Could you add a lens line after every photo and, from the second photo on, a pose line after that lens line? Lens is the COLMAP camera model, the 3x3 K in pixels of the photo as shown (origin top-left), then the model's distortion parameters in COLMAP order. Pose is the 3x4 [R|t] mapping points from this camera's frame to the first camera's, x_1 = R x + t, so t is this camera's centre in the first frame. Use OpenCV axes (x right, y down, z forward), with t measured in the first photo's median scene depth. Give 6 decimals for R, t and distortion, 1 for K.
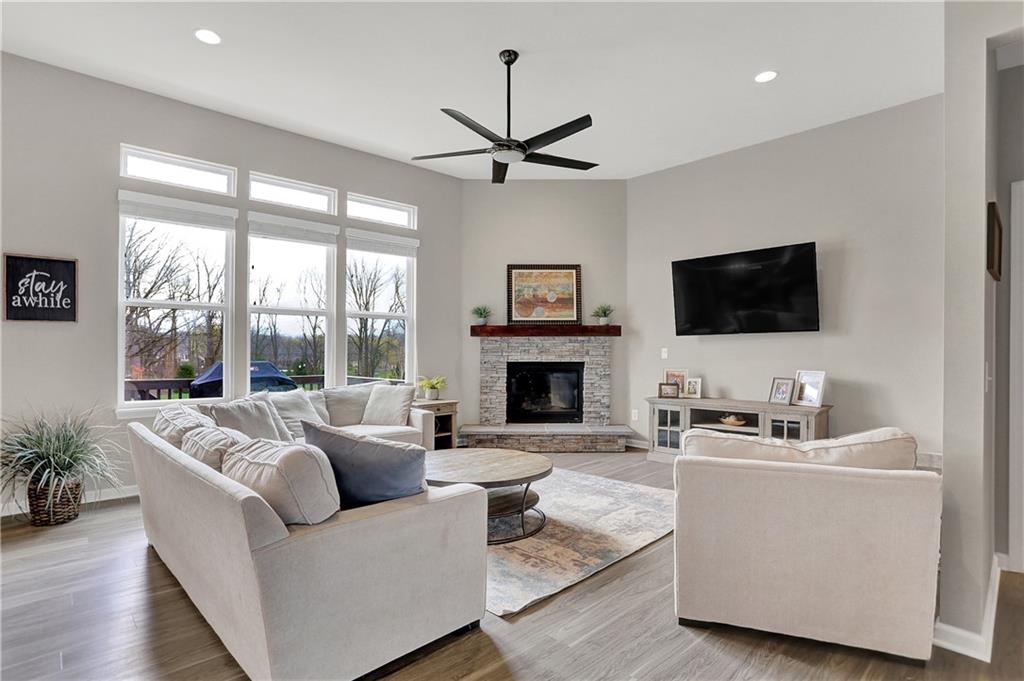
lens RADIAL K [[519.7, 0, 501.1], [0, 519.7, 352.5], [0, 0, 1]] dist [-0.062899, 0.037473]
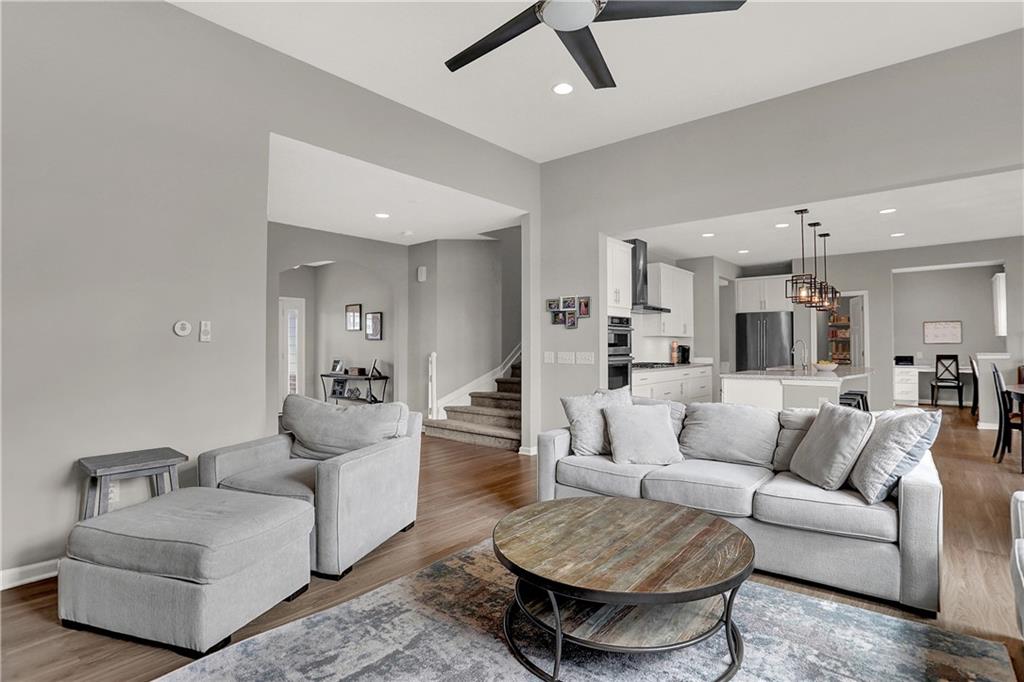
lens RADIAL K [[502.0, 0, 512.8], [0, 502.0, 359.1], [0, 0, 1]] dist [-0.027044, 0.000227]
pose [[-0.992417, 0.002304, -0.122893, 0.090064], [-0.000881, 0.999665, 0.025861, -0.003694], [0.122912, 0.025773, -0.992083, 0.956939]]
